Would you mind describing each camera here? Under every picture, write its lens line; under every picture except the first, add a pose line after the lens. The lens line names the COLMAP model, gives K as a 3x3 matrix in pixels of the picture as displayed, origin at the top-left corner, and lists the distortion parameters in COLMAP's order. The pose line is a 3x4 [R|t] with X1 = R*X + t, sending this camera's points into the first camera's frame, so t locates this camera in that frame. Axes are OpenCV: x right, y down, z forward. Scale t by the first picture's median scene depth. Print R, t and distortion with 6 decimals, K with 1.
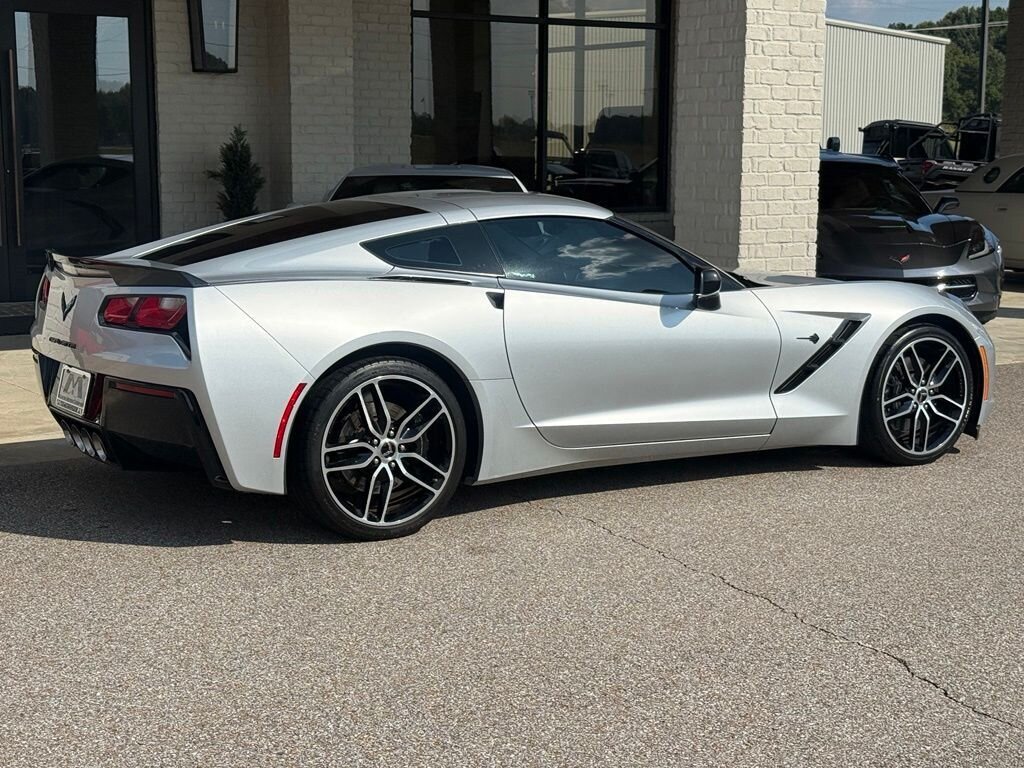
lens RADIAL K [[1698.1, 0, 516.3], [0, 1698.1, 390.2], [0, 0, 1]] dist [0.140630, 0.000000]
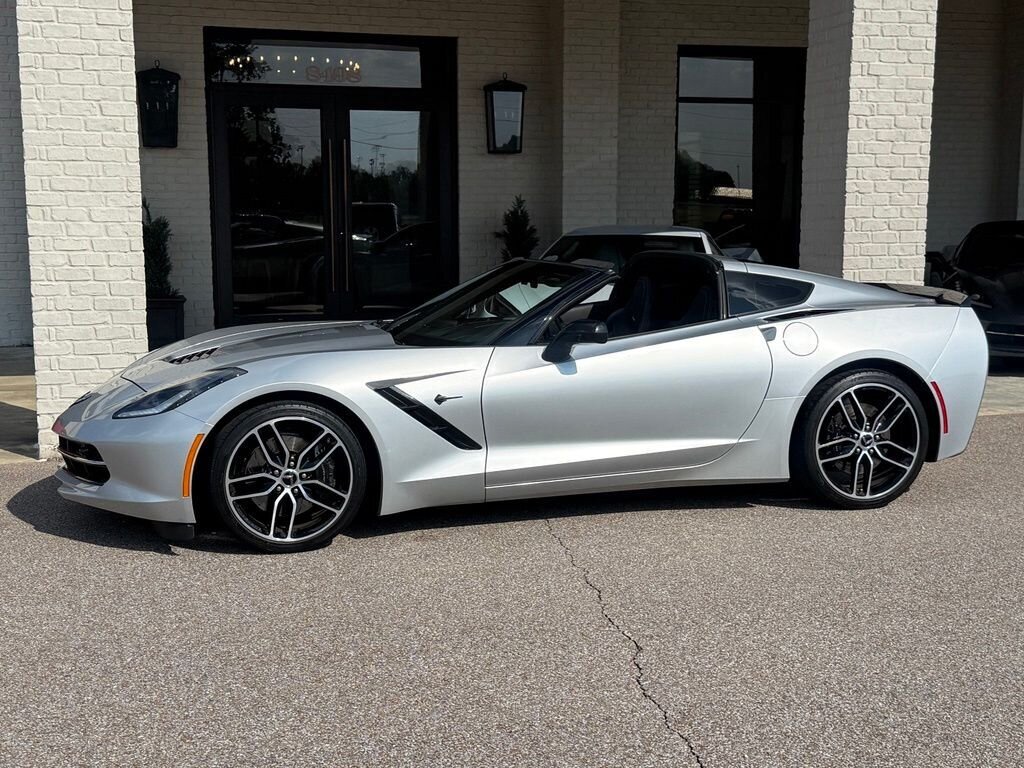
lens RADIAL K [[1426.0, 0, 519.5], [0, 1426.0, 400.8], [0, 0, 1]] dist [0.122017, 0.000000]
pose [[0.955734, 0.034264, -0.292232, 0.241563], [-0.037402, 0.999287, -0.005158, -0.001648], [0.291847, 0.015859, 0.956334, 0.022730]]
